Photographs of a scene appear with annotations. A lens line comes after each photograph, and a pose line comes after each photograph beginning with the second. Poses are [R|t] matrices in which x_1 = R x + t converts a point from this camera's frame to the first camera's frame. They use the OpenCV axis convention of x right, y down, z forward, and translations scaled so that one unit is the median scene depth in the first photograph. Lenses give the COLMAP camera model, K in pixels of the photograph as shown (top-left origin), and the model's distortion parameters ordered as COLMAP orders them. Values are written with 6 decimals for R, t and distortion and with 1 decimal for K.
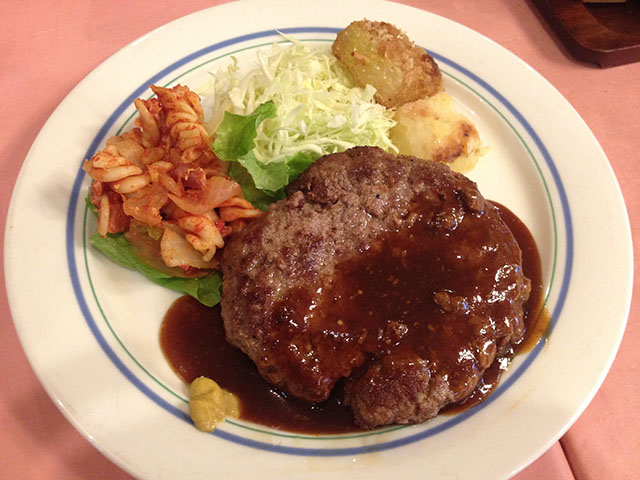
lens RADIAL K [[650.3, 0, 320.0], [0, 650.3, 240.0], [0, 0, 1]] dist [0.227437, -0.506913]
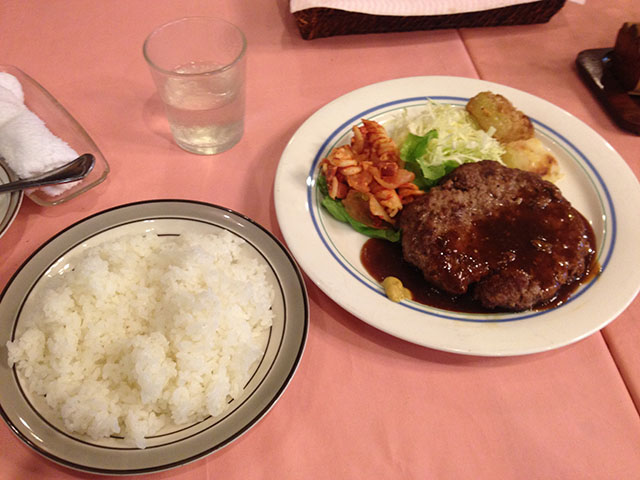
lens RADIAL K [[650.3, 0, 320.0], [0, 650.3, 240.0], [0, 0, 1]] dist [0.227437, -0.506913]
pose [[0.994378, 0.082793, -0.066009, -0.238862], [-0.091751, 0.984897, -0.146834, 0.353628], [0.052855, 0.152065, 0.986956, -0.667194]]
